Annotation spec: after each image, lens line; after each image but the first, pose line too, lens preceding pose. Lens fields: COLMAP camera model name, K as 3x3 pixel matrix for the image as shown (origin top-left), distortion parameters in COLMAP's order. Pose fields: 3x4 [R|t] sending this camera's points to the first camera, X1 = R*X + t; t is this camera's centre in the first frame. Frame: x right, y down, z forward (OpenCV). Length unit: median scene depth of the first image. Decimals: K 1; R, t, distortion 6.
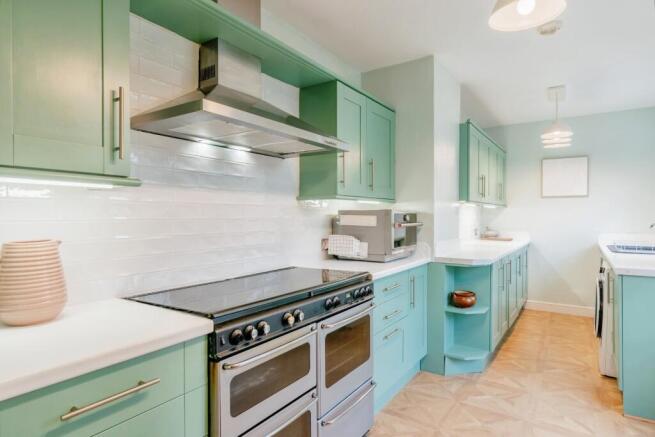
lens RADIAL K [[366.9, 0, 327.5], [0, 366.9, 218.5], [0, 0, 1]] dist [0.002664, 0.000450]
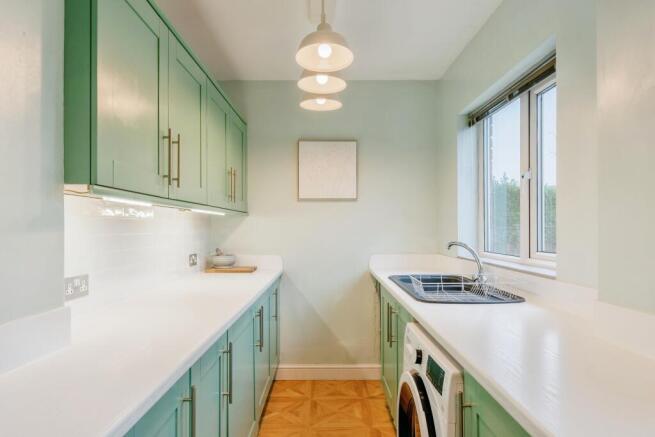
lens RADIAL K [[366.9, 0, 327.5], [0, 366.9, 218.5], [0, 0, 1]] dist [0.002664, 0.000450]
pose [[0.821397, 0.010640, 0.570258, 0.266690], [0.008812, 0.999470, -0.031342, -0.005544], [-0.570289, 0.030769, 0.820868, 0.456955]]
